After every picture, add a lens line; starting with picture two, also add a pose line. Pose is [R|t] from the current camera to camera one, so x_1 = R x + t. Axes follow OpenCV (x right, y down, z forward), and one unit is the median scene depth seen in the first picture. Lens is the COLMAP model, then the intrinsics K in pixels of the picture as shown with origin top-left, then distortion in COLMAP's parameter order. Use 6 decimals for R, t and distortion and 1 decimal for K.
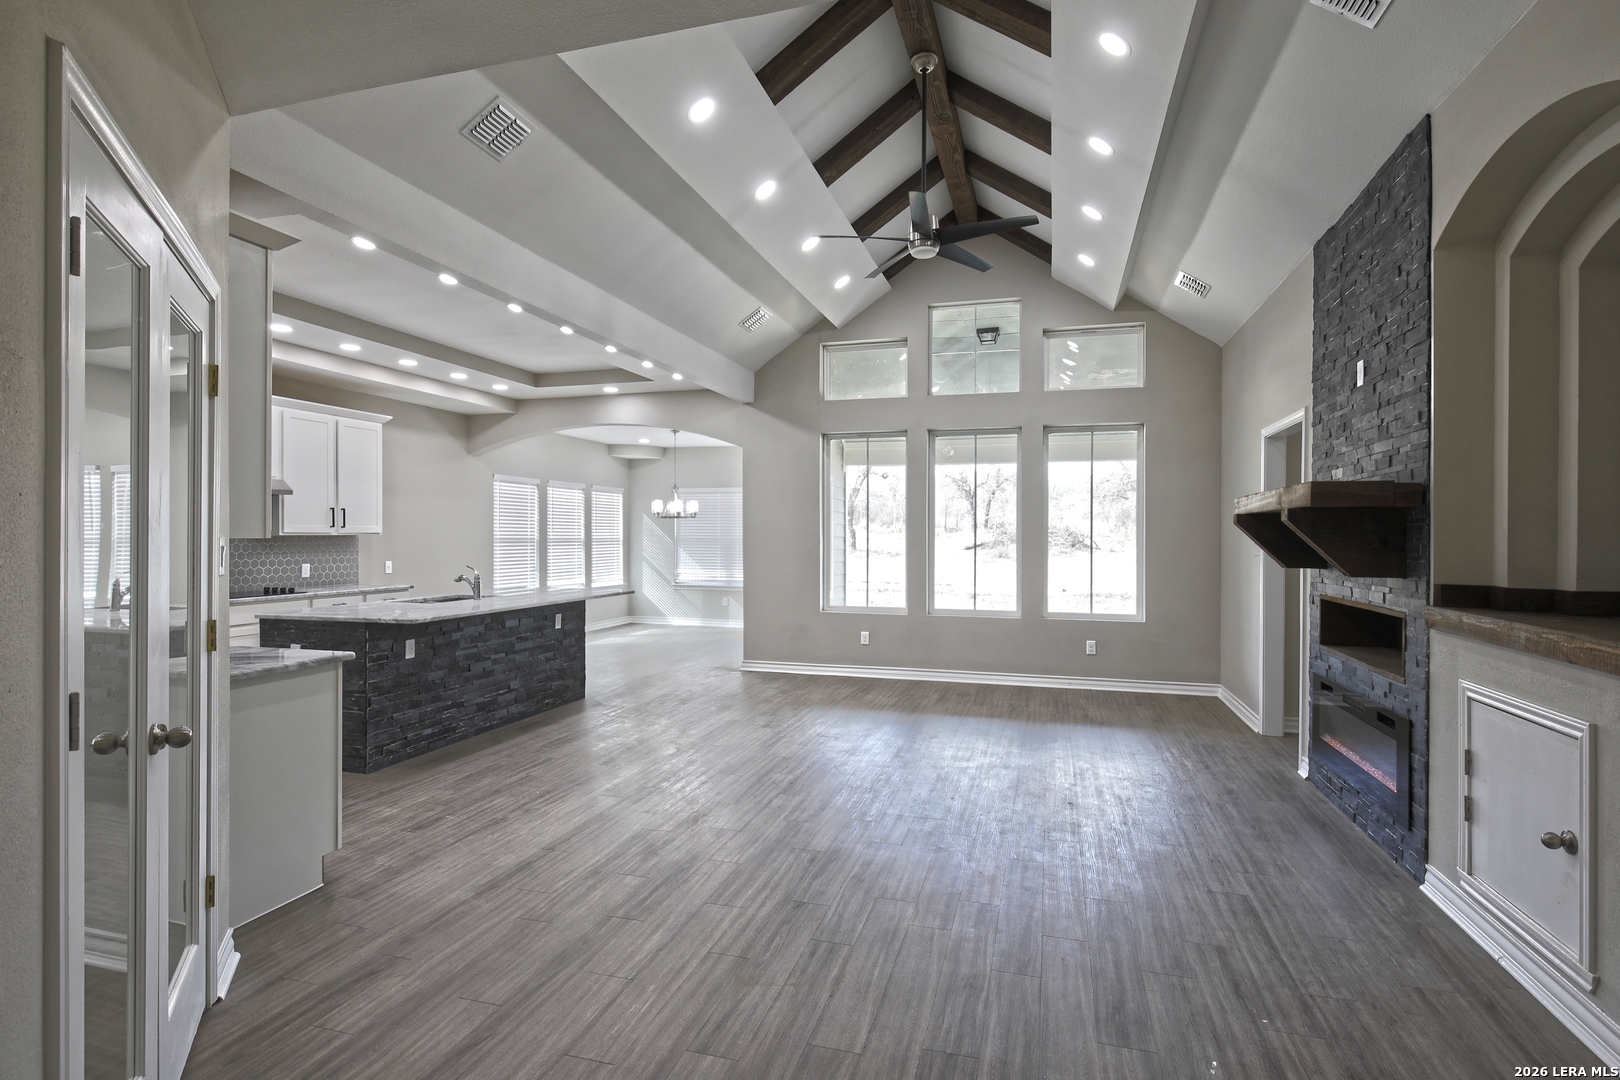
lens RADIAL K [[779.7, 0, 810.3], [0, 779.7, 537.6], [0, 0, 1]] dist [-0.003032, 0.000107]
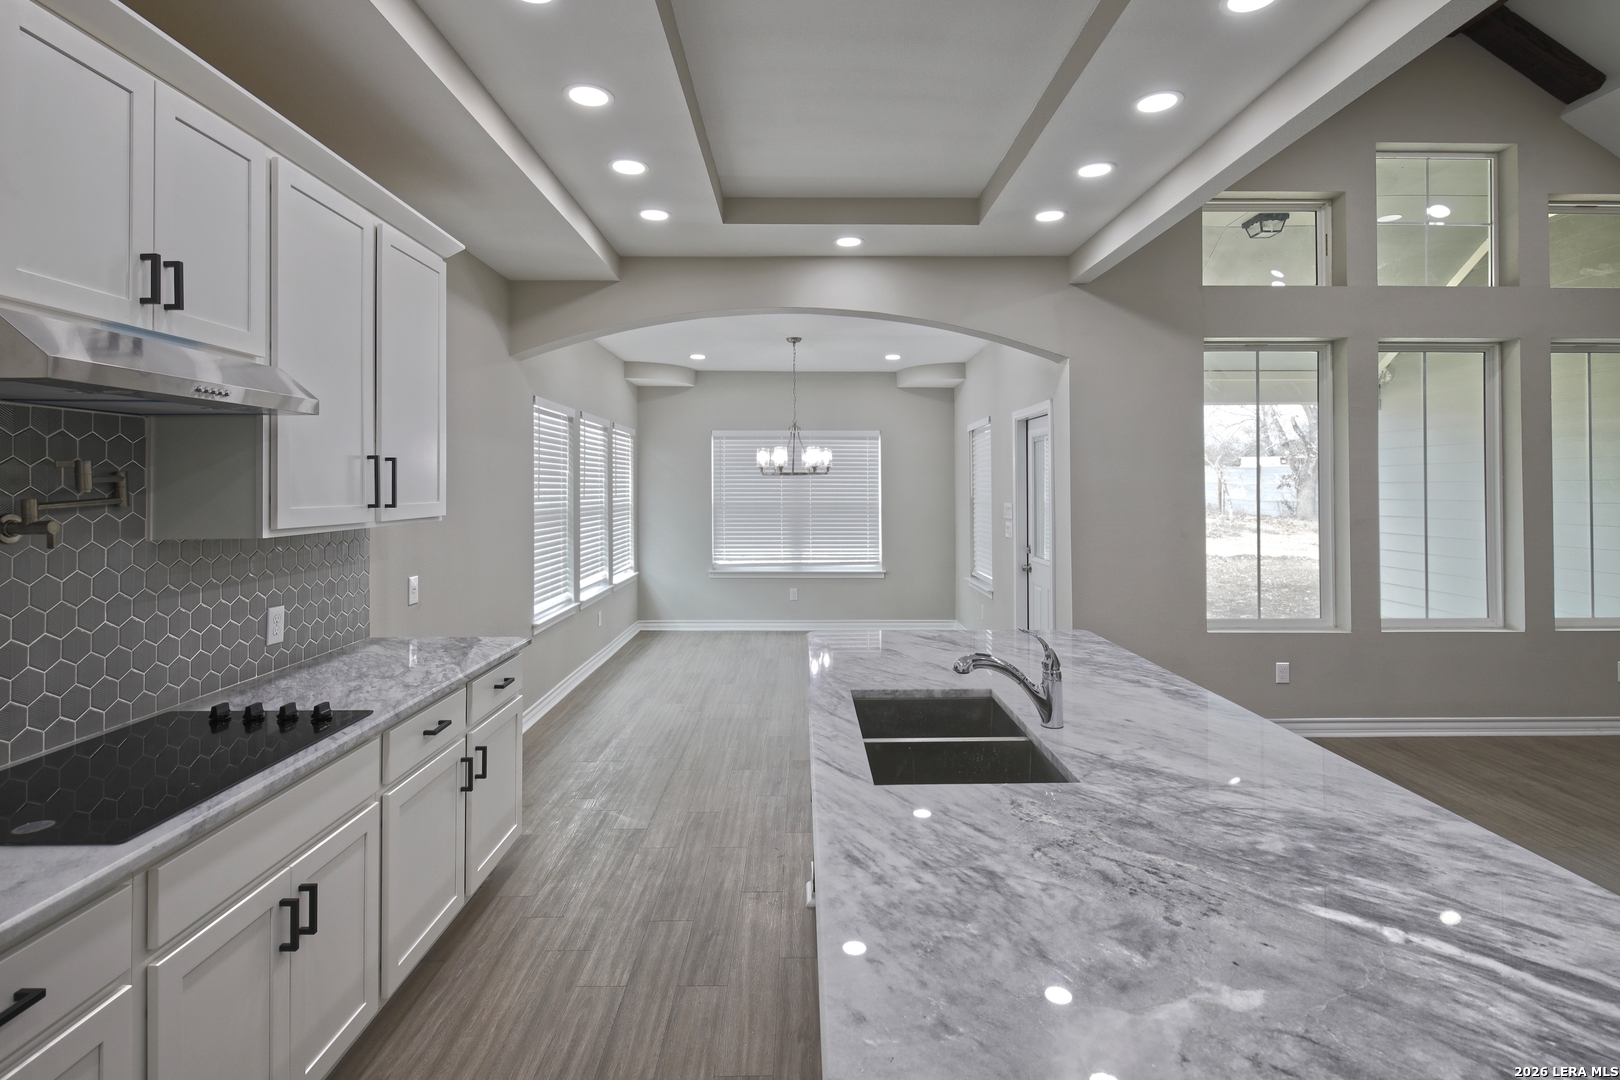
lens RADIAL K [[779.7, 0, 811.2], [0, 779.7, 472.9], [0, 0, 1]] dist [-0.003032, 0.000107]
pose [[0.956434, 0.000053, 0.291948, -0.467625], [0.006169, 0.999773, -0.020391, -0.018827], [-0.291883, 0.021304, 0.956217, 0.522054]]
